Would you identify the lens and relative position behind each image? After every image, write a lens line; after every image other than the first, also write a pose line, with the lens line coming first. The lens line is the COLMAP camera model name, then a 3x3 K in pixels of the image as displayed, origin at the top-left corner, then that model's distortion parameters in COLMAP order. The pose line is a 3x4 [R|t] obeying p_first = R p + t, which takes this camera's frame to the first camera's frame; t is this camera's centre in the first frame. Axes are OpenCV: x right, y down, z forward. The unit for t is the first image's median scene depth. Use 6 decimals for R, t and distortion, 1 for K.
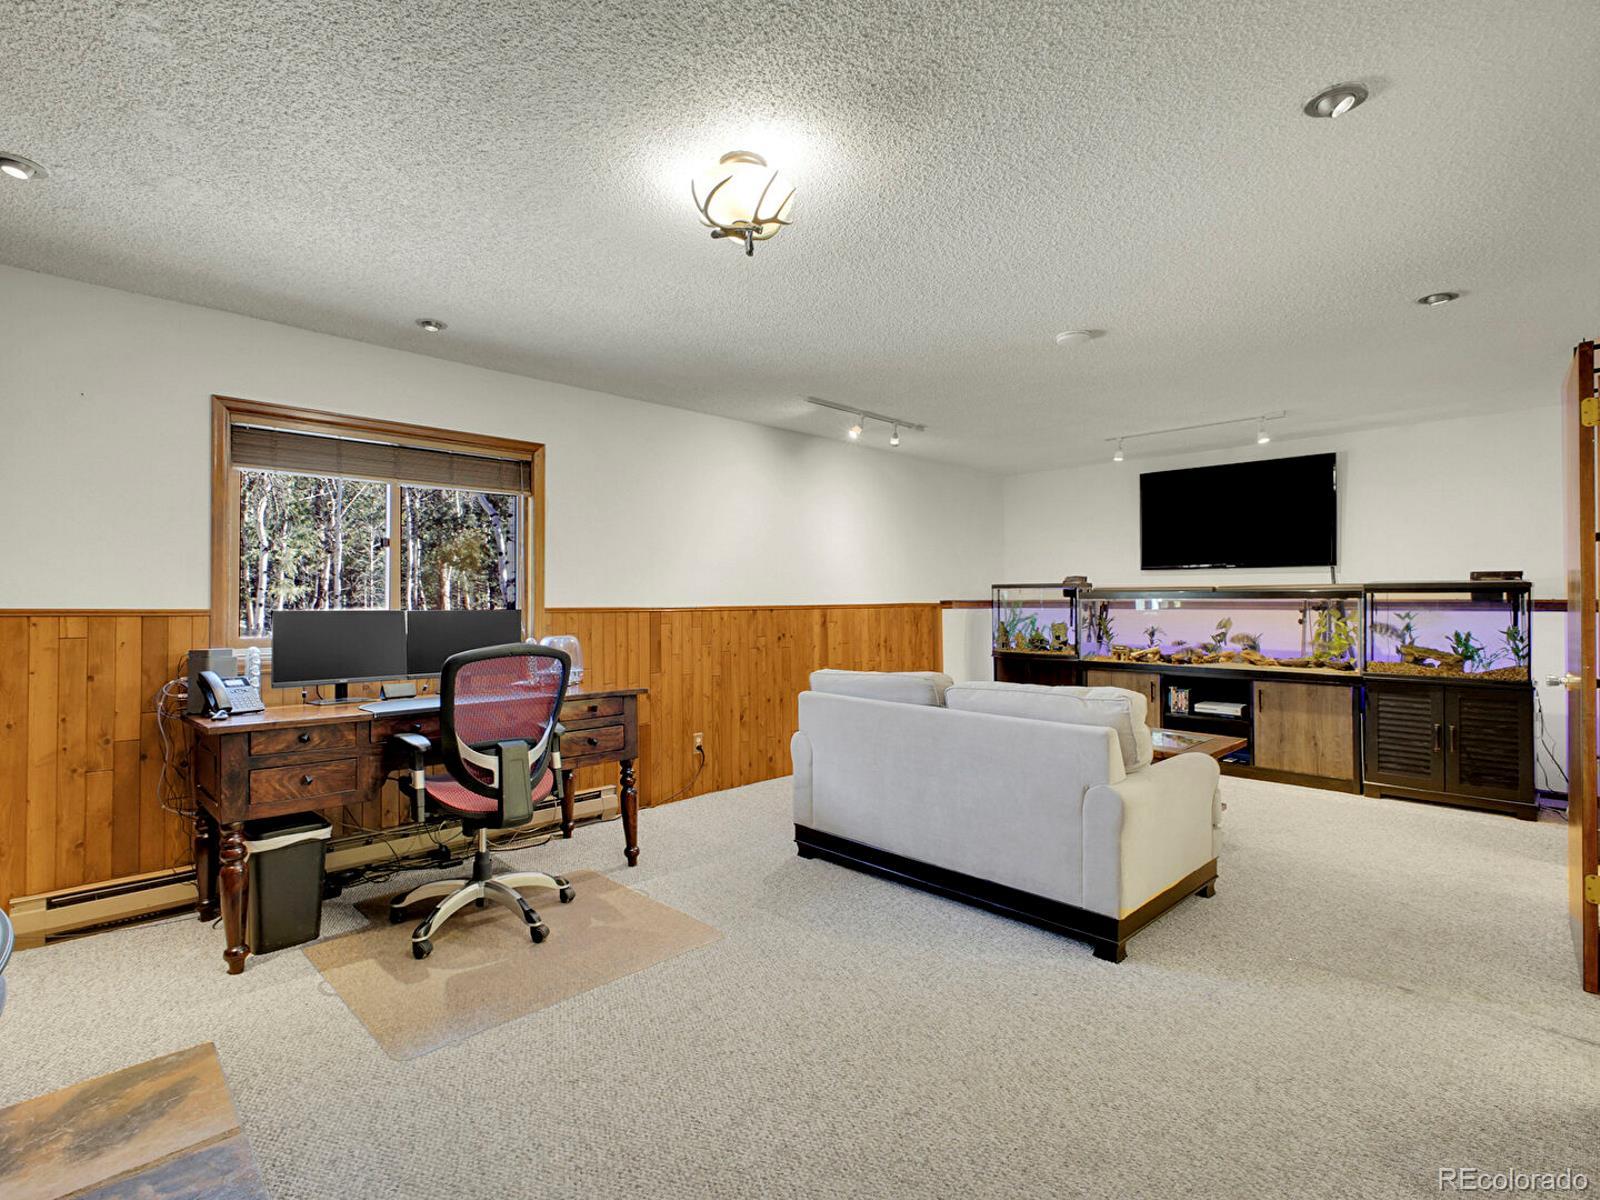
lens RADIAL K [[783.8, 0, 800.0], [0, 783.8, 600.0], [0, 0, 1]] dist [-0.000665, 0.000010]
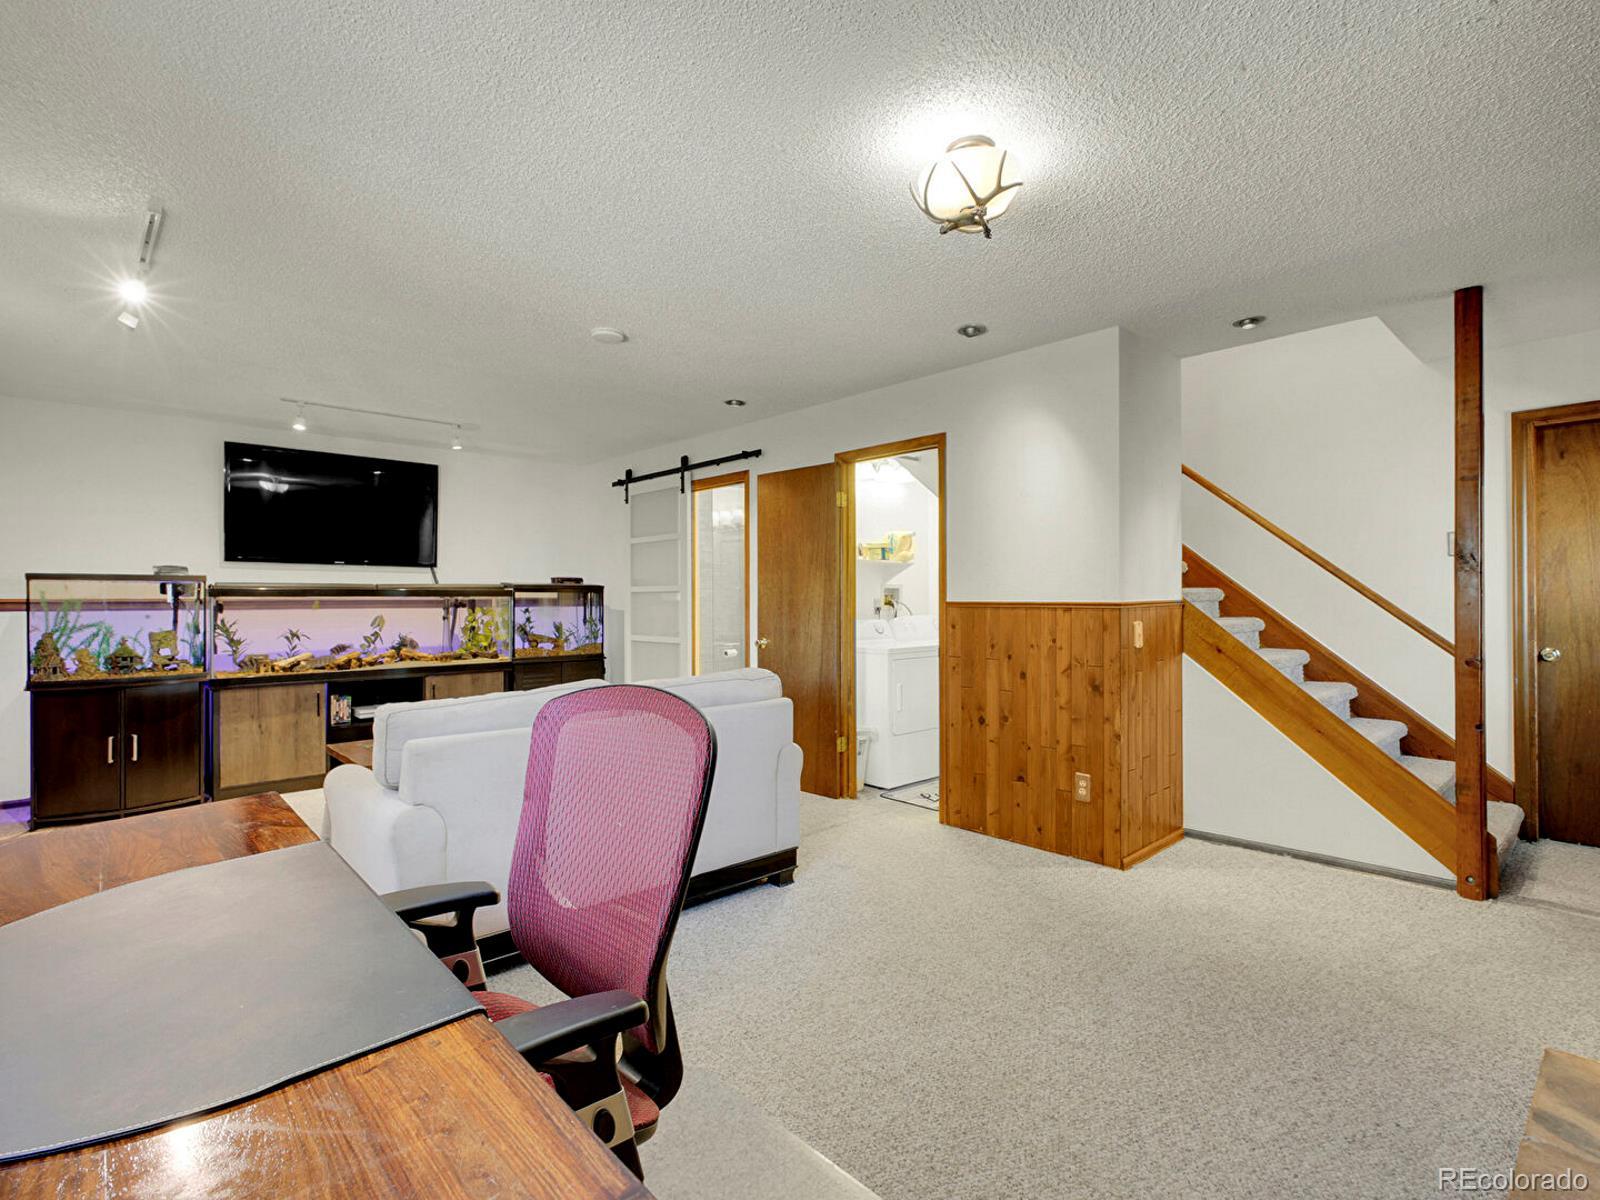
lens RADIAL K [[783.8, 0, 800.0], [0, 783.8, 600.0], [0, 0, 1]] dist [-0.000665, 0.000010]
pose [[0.034389, -0.000299, 0.999408, -0.464885], [0.004116, 0.999992, 0.000157, 0.004779], [-0.999400, 0.004108, 0.034390, 0.512616]]
